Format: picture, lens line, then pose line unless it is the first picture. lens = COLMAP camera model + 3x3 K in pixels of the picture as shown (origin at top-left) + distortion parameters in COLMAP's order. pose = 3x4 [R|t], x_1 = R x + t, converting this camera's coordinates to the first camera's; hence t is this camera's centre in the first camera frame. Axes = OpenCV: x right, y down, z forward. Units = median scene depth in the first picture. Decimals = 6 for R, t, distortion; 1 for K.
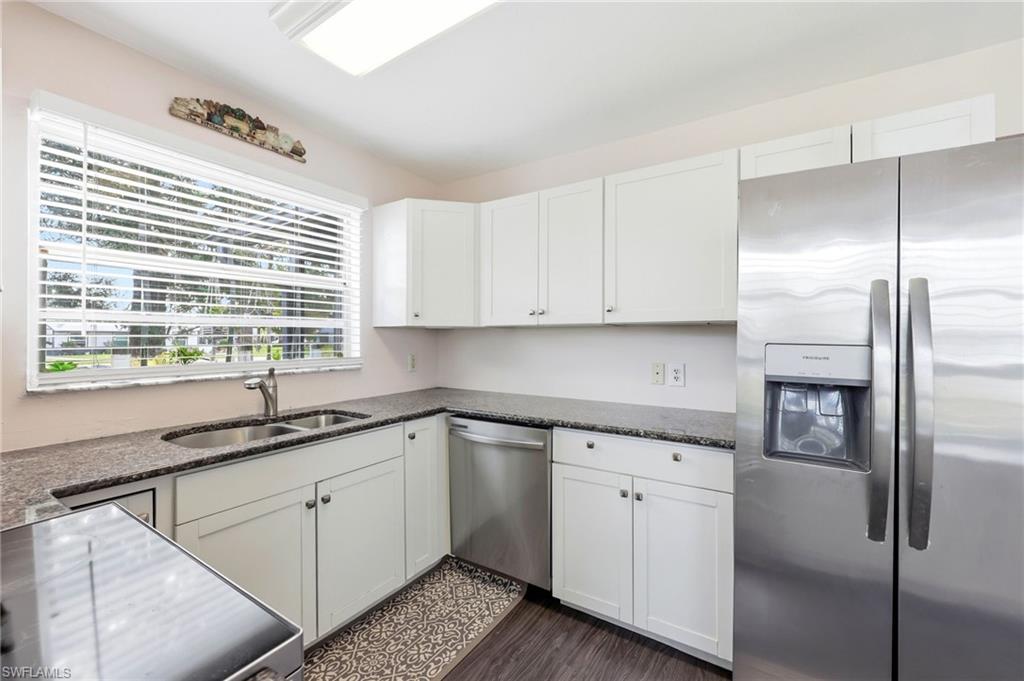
lens RADIAL K [[416.6, 0, 514.8], [0, 416.6, 338.5], [0, 0, 1]] dist [0.001367, -0.000947]
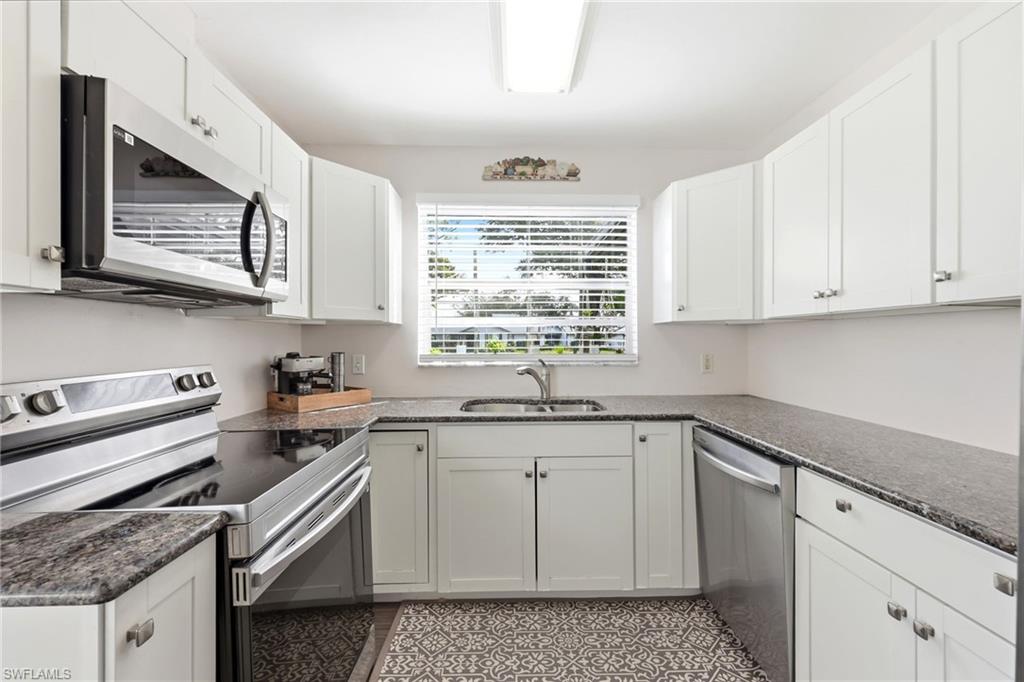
lens RADIAL K [[416.6, 0, 515.1], [0, 416.6, 341.0], [0, 0, 1]] dist [0.001367, -0.000947]
pose [[0.565148, 0.002996, -0.824984, 0.375267], [-0.001421, 0.999995, 0.002658, 0.013468], [0.824988, -0.000330, 0.565150, 0.241633]]
